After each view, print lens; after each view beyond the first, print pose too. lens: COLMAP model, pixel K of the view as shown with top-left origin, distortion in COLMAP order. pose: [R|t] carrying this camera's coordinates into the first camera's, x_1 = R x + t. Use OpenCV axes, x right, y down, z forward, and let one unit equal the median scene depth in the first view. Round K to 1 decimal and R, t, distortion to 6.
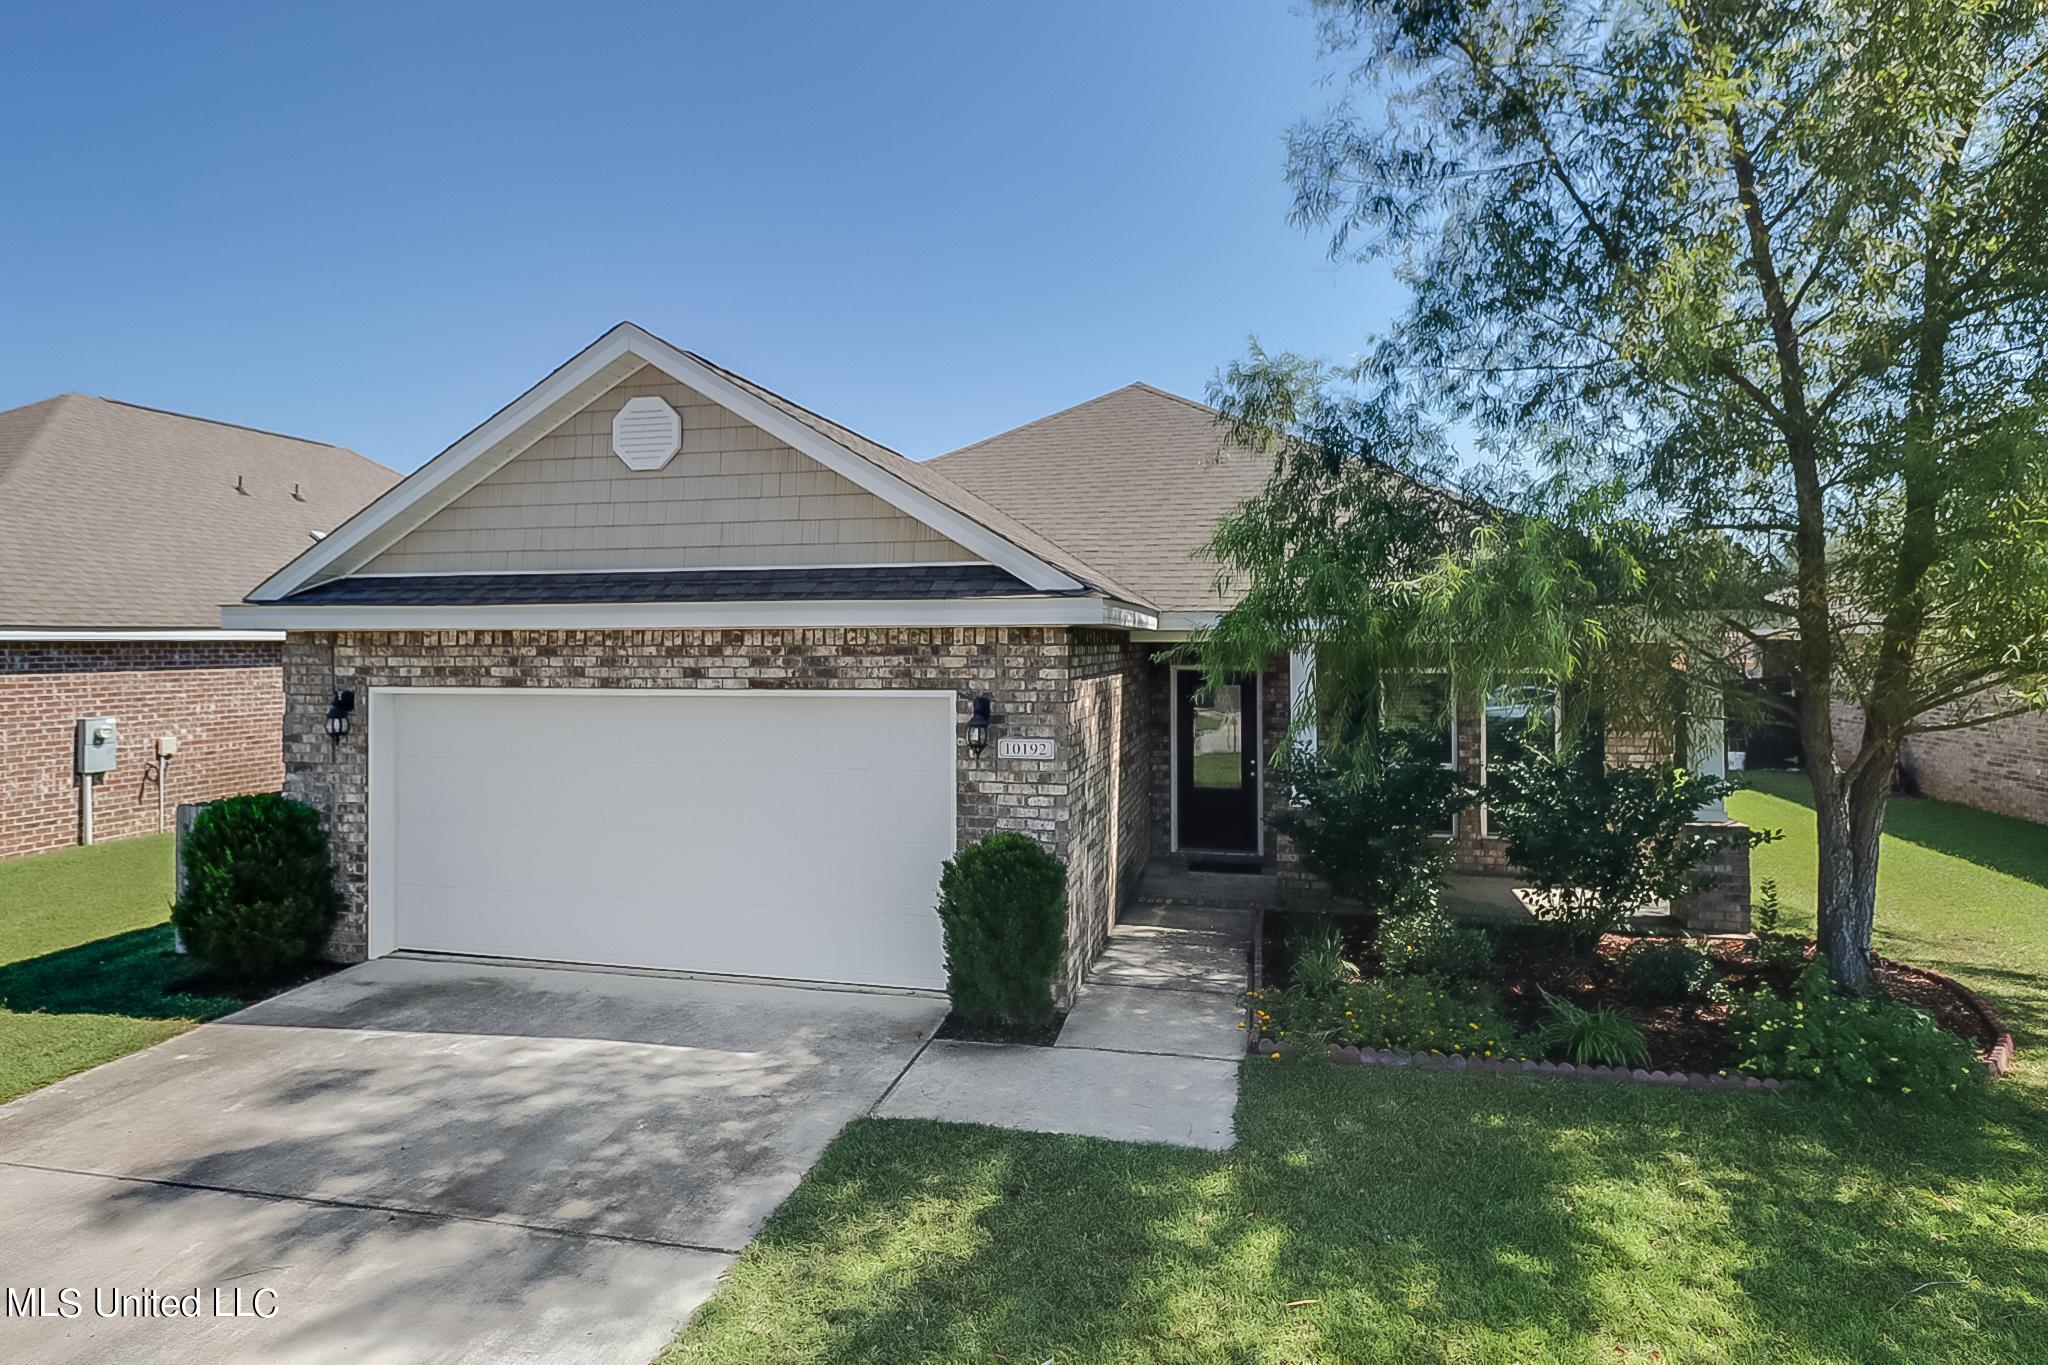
lens RADIAL K [[1121.3, 0, 1002.2], [0, 1121.3, 609.6], [0, 0, 1]] dist [0.012054, -0.013990]
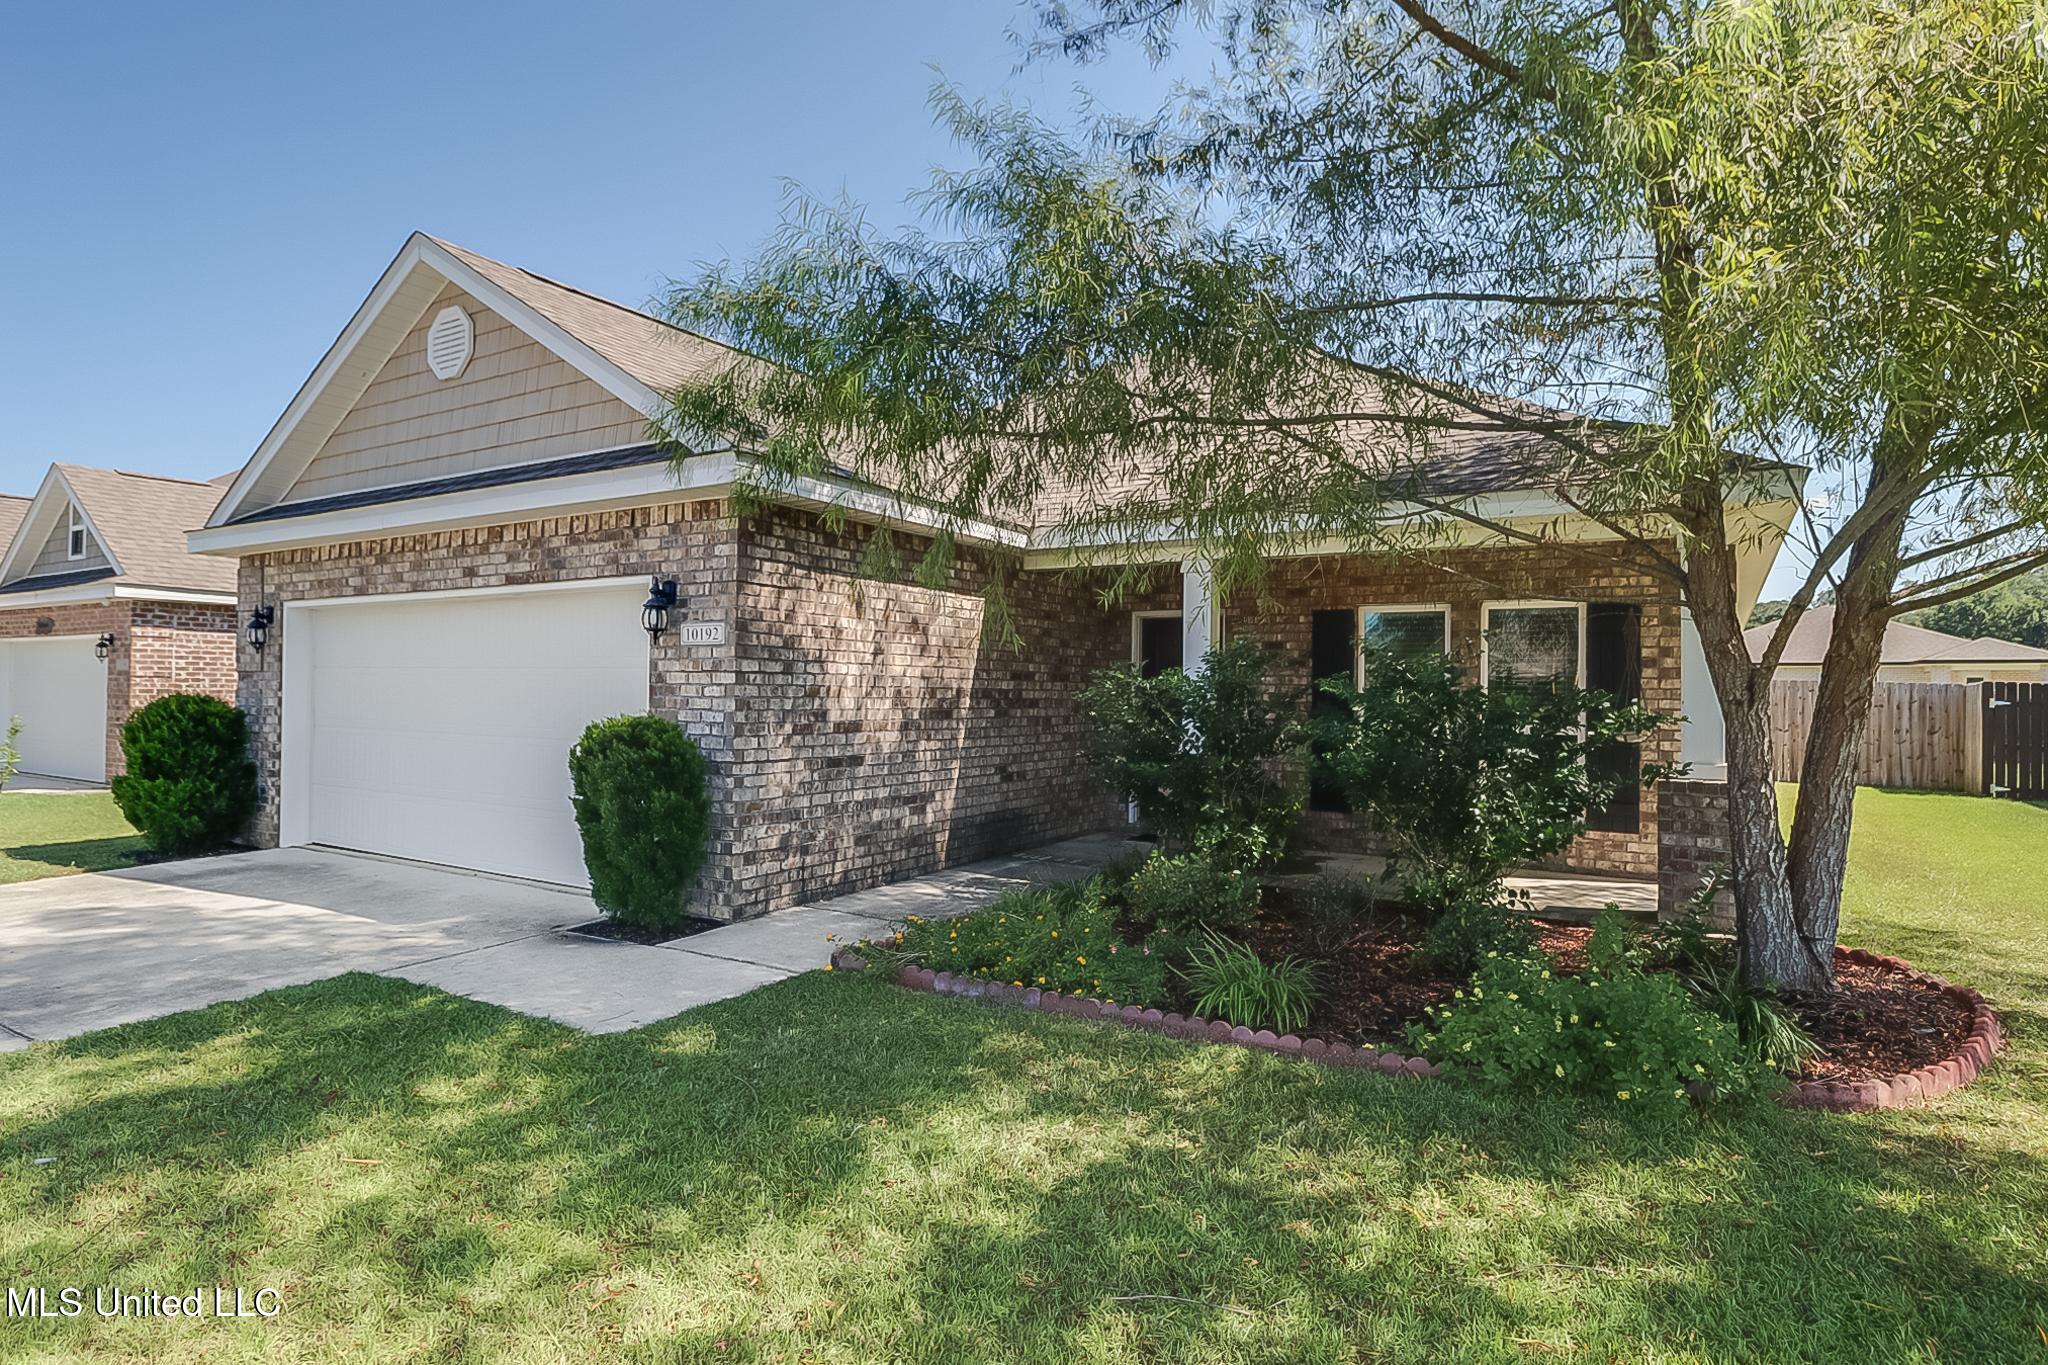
lens RADIAL K [[1110.9, 0, 1007.9], [0, 1110.9, 667.8], [0, 0, 1]] dist [0.014488, -0.018458]
pose [[0.945730, 0.007019, -0.324877, 0.508620], [-0.006837, 0.999975, 0.001703, 0.137516], [0.324881, 0.000610, 0.945755, 0.209401]]
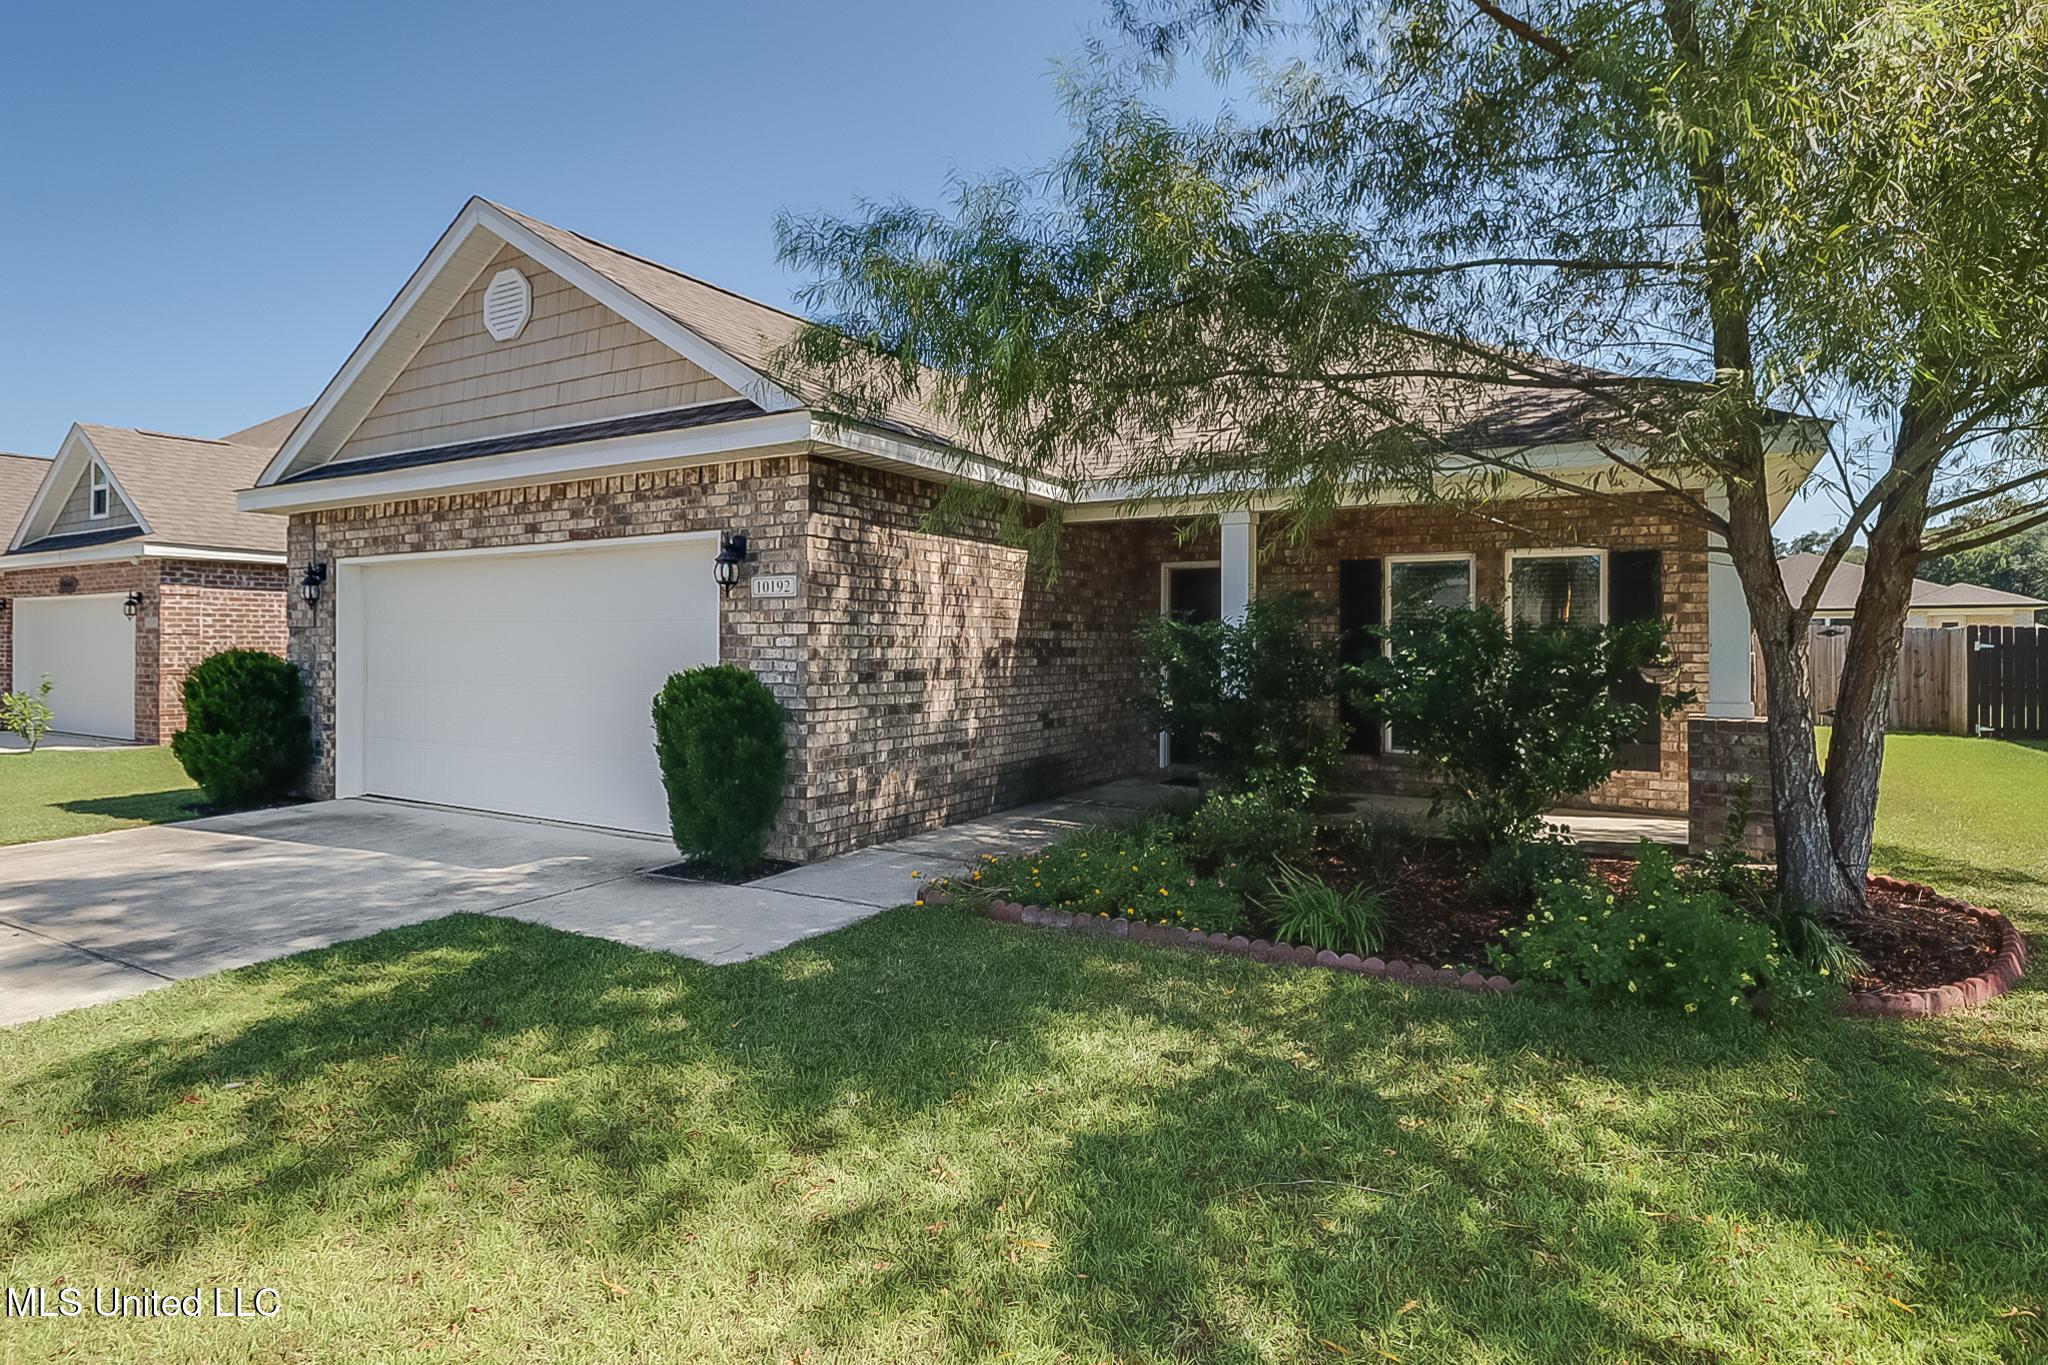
lens RADIAL K [[1103.4, 0, 1006.2], [0, 1103.4, 630.2], [0, 0, 1]] dist [0.014336, -0.016563]
pose [[0.950272, 0.002432, -0.311412, 0.460300], [0.000803, 0.999947, 0.010262, 0.140407], [0.311420, -0.010002, 0.950220, 0.163223]]
